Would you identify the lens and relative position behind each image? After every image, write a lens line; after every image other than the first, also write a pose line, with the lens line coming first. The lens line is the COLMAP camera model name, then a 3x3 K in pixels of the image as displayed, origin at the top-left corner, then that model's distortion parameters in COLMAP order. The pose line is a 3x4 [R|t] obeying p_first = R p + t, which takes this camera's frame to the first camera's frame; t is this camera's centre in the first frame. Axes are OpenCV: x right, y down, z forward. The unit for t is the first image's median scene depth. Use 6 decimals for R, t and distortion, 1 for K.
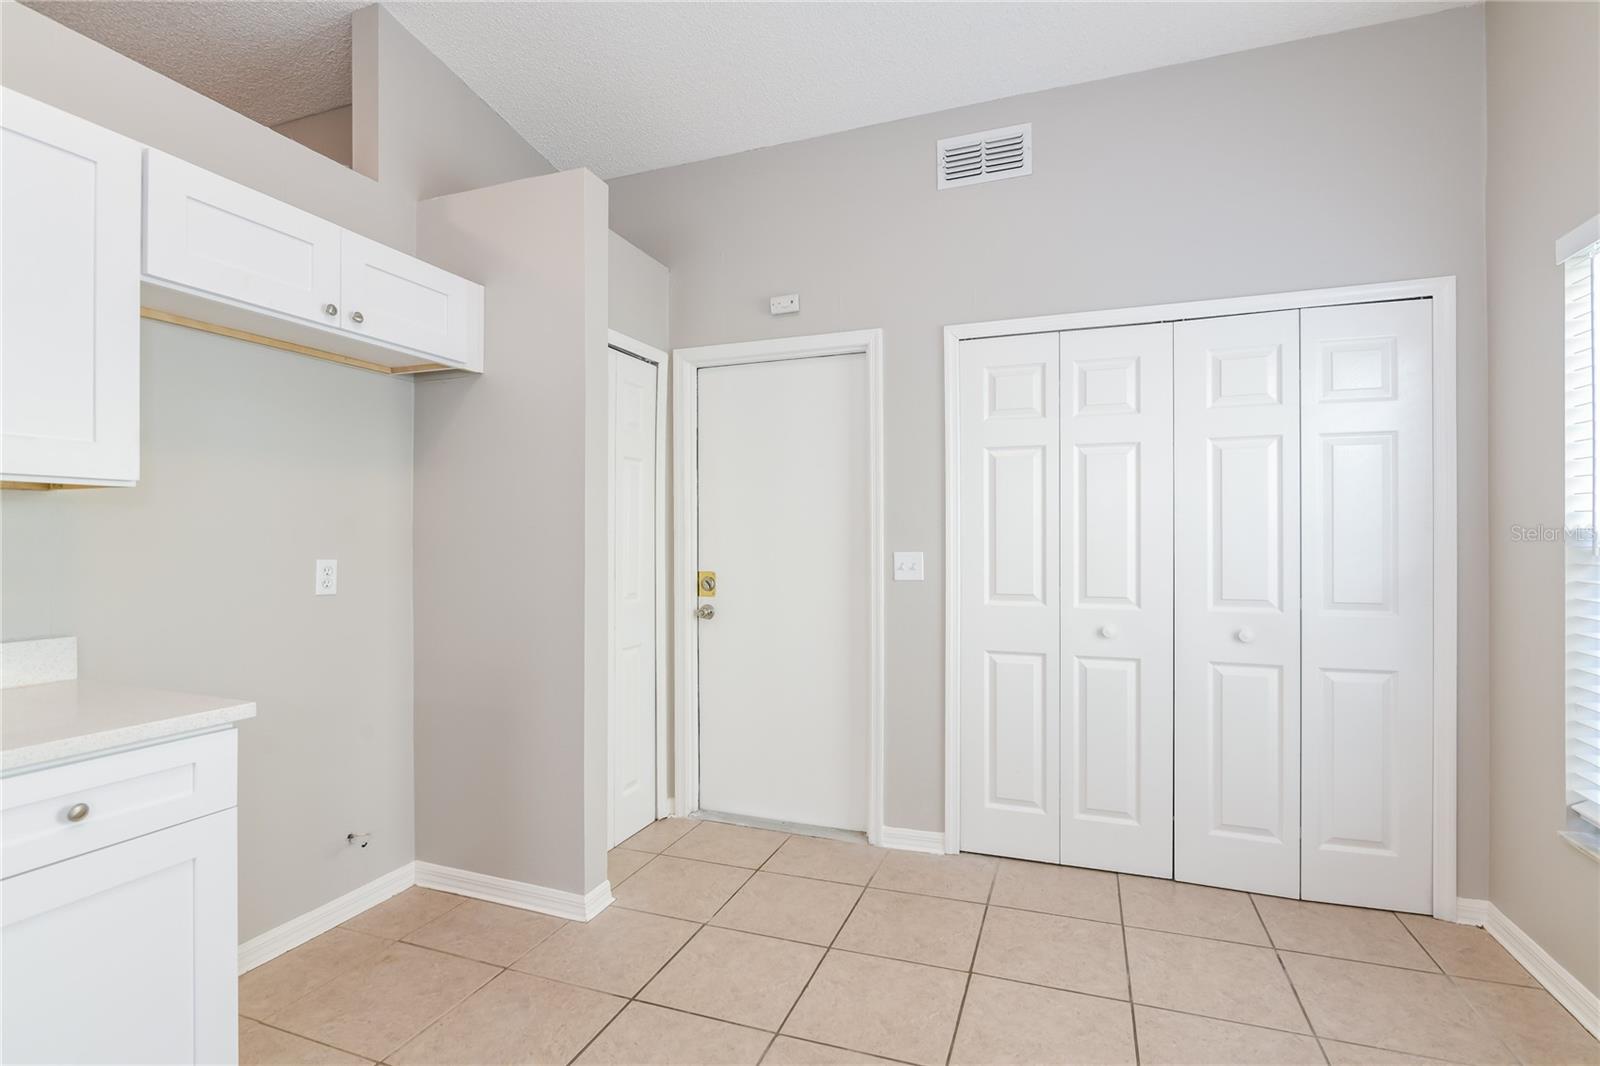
lens RADIAL K [[733.7, 0, 792.1], [0, 733.7, 533.7], [0, 0, 1]] dist [-0.012358, -0.000544]
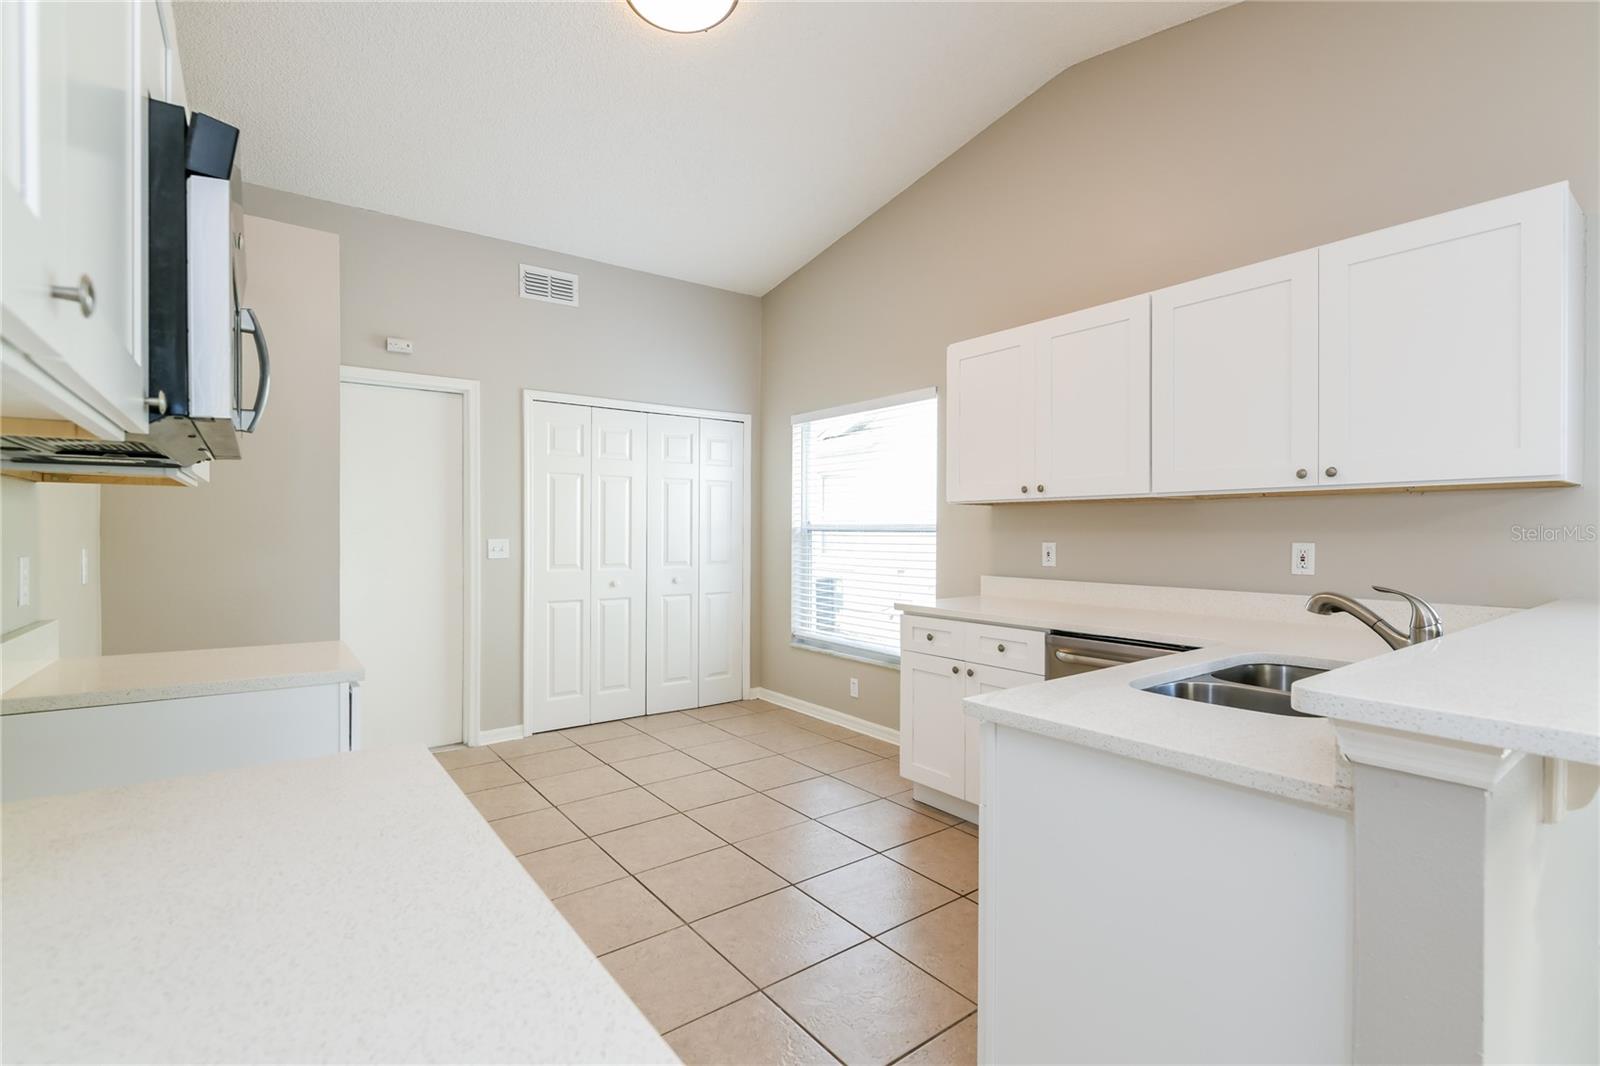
lens RADIAL K [[733.7, 0, 800.6], [0, 733.7, 533.2], [0, 0, 1]] dist [-0.012358, -0.000544]
pose [[0.534132, 0.001231, 0.845400, -0.774440], [-0.006172, 0.999978, 0.002443, 0.006354], [-0.845379, -0.006522, 0.534127, -0.294067]]
